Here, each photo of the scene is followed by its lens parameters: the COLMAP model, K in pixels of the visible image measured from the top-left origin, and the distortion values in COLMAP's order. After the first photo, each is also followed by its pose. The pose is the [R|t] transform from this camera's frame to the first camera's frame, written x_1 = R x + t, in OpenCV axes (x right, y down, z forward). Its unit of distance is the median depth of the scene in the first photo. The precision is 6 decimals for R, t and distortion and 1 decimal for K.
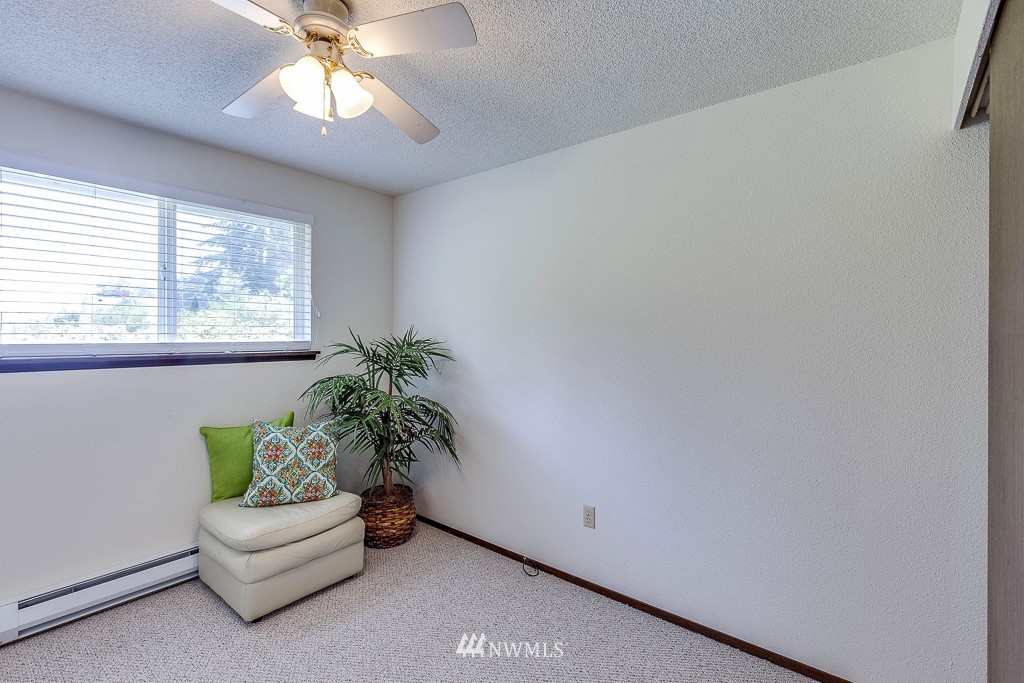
lens RADIAL K [[480.0, 0, 524.7], [0, 480.0, 337.5], [0, 0, 1]] dist [-0.000395, -0.000133]
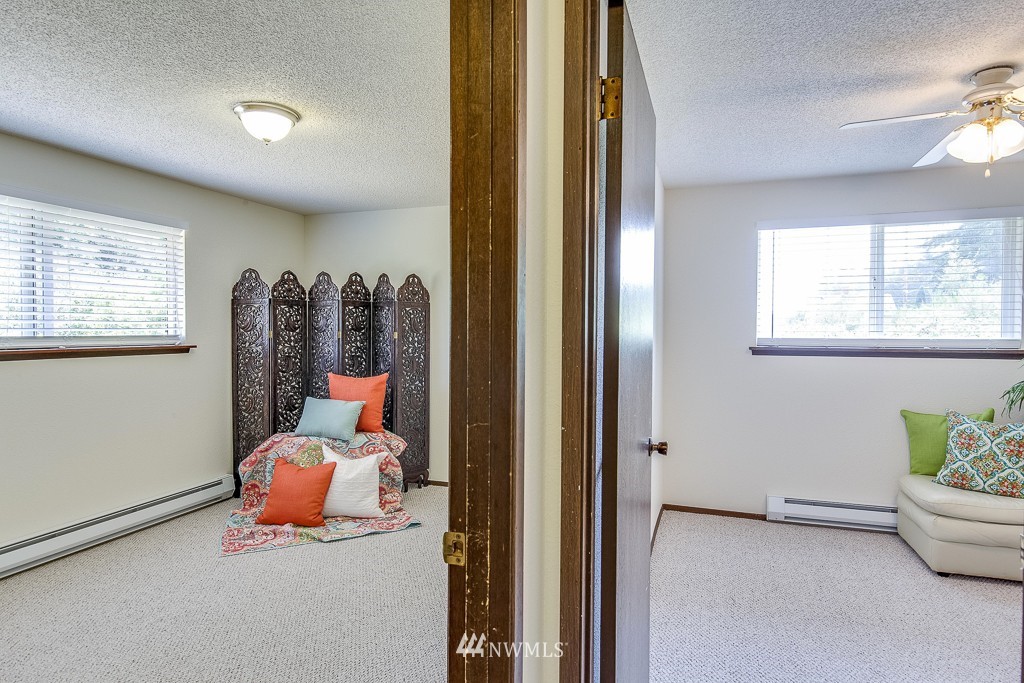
lens RADIAL K [[574.3, 0, 512.4], [0, 574.3, 337.8], [0, 0, 1]] dist [0.006647, -0.000373]
pose [[0.344840, 0.011456, -0.938592, 0.343901], [-0.009027, 0.999920, 0.008888, 0.003767], [0.938618, 0.005408, 0.344916, -0.415473]]
